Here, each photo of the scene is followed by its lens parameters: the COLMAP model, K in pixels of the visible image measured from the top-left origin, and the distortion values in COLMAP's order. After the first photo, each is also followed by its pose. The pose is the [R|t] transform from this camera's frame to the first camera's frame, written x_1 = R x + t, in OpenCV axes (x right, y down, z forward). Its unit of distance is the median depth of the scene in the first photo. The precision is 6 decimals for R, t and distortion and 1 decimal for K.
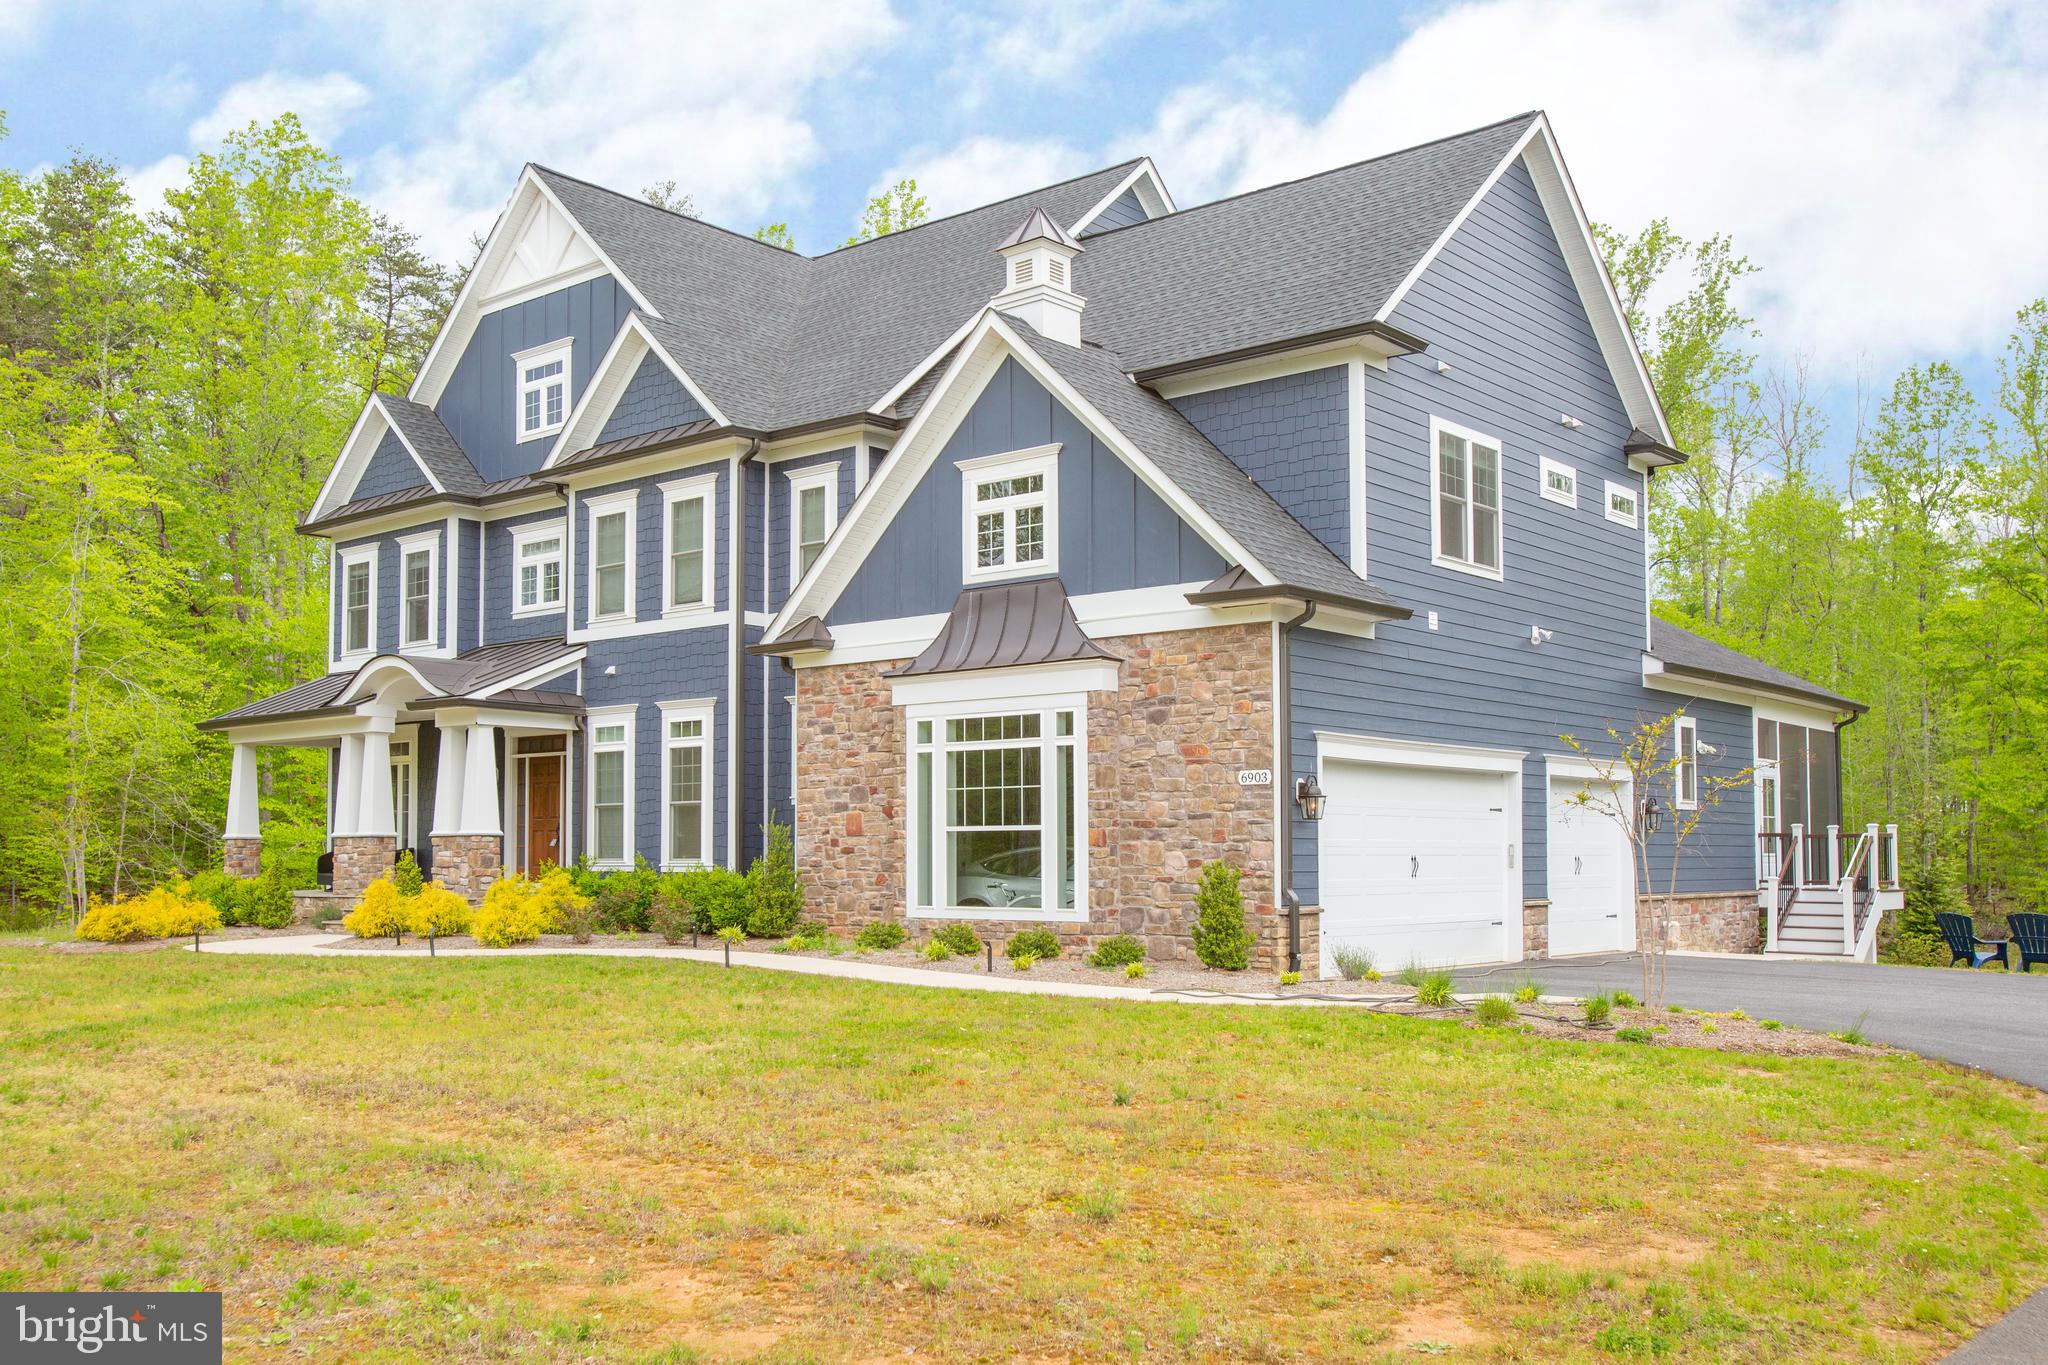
lens RADIAL K [[1897.6, 0, 1006.3], [0, 1897.6, 739.1], [0, 0, 1]] dist [0.052541, 0.000000]
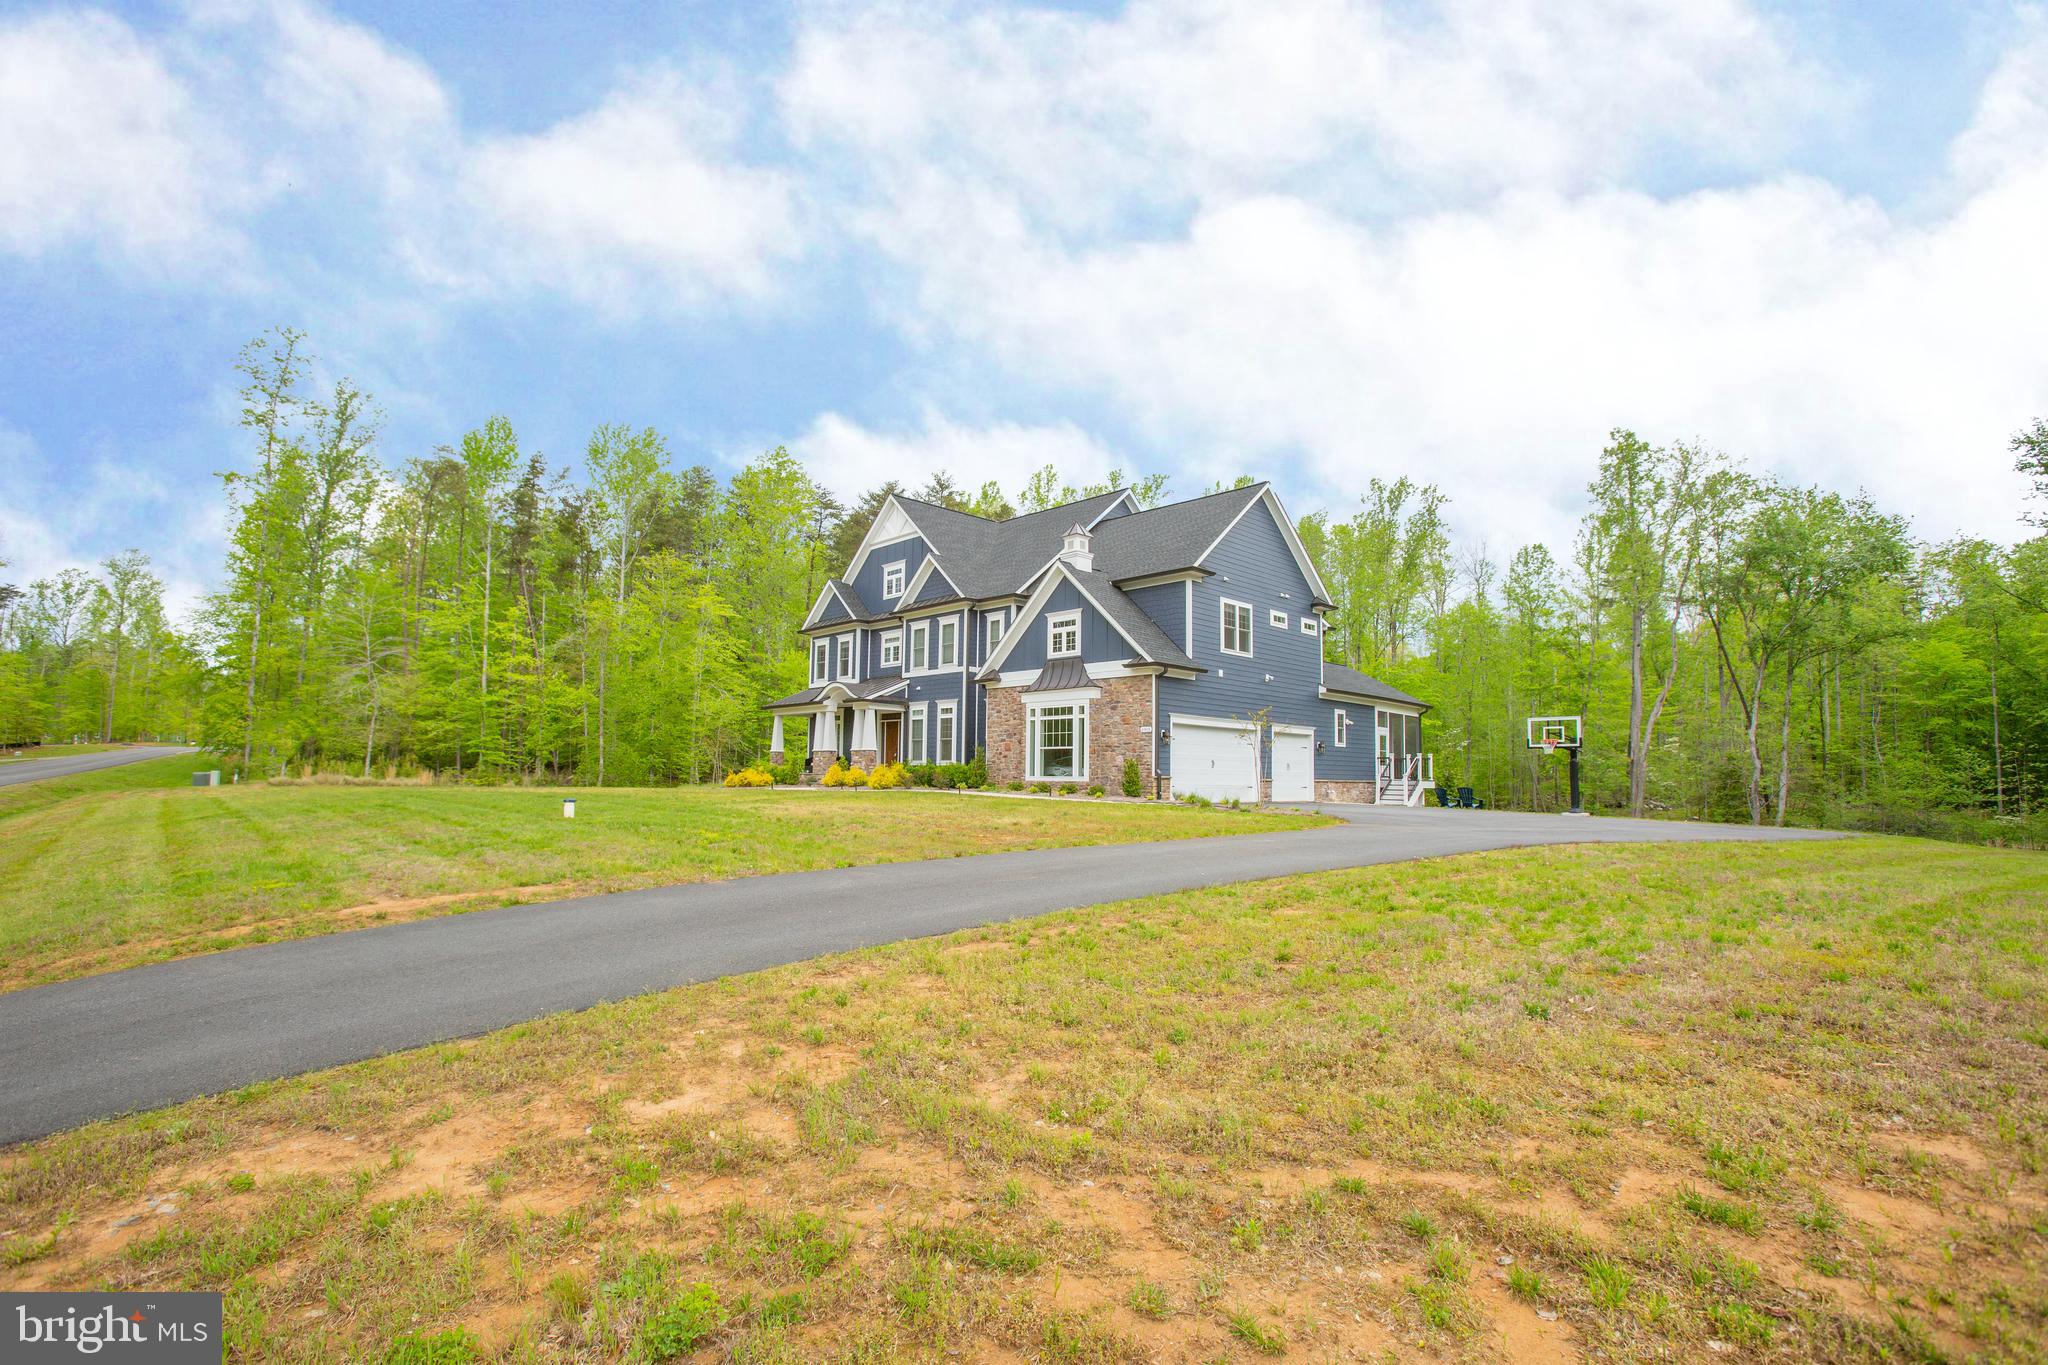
lens RADIAL K [[974.2, 0, 1035.1], [0, 974.2, 689.2], [0, 0, 1]] dist [-0.015046, 0.000383]
pose [[0.996945, 0.007021, -0.077785, 0.059170], [-0.009369, 0.999510, -0.029867, 0.003776], [0.077537, 0.030505, 0.996523, -0.340738]]
